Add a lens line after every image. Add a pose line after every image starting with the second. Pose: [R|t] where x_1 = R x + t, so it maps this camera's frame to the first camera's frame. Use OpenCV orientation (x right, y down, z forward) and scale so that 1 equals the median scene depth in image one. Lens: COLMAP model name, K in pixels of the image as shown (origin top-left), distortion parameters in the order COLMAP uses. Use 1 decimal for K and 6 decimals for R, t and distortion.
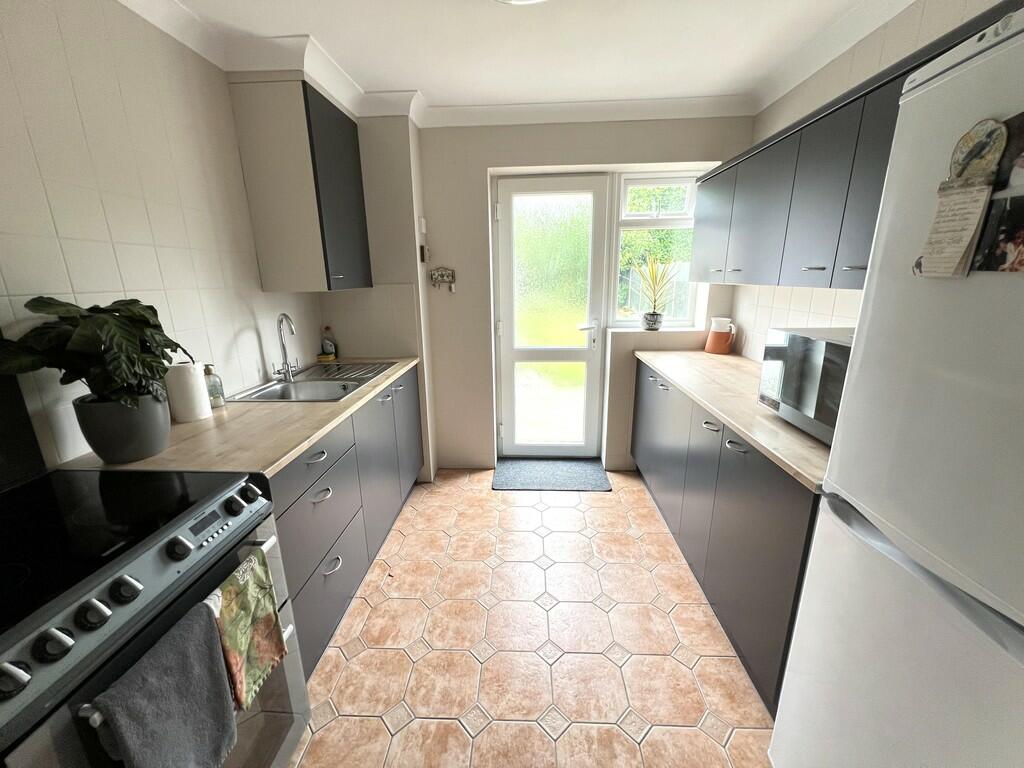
lens RADIAL K [[414.1, 0, 510.0], [0, 414.1, 381.4], [0, 0, 1]] dist [0.011775, -0.000268]
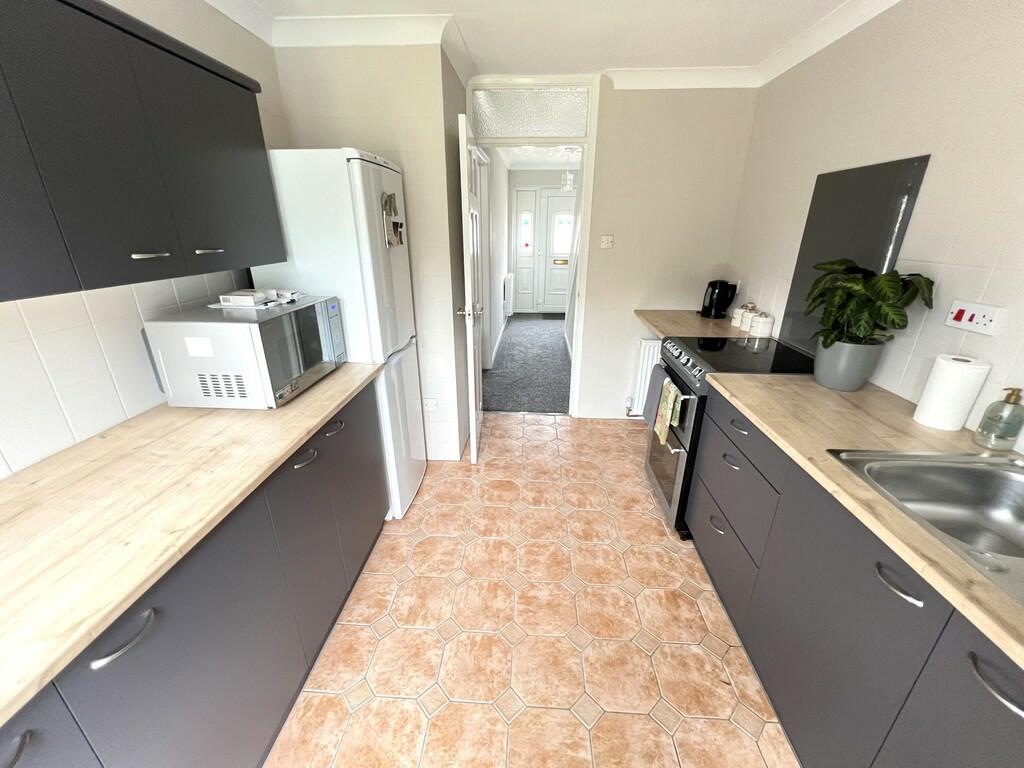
lens RADIAL K [[411.5, 0, 511.6], [0, 411.5, 385.8], [0, 0, 1]] dist [0.007292, -0.003234]
pose [[-0.999961, -0.000845, 0.008766, 0.082612], [0.004495, 0.807014, 0.590515, -0.395776], [-0.007573, 0.590532, -0.806979, 1.352408]]
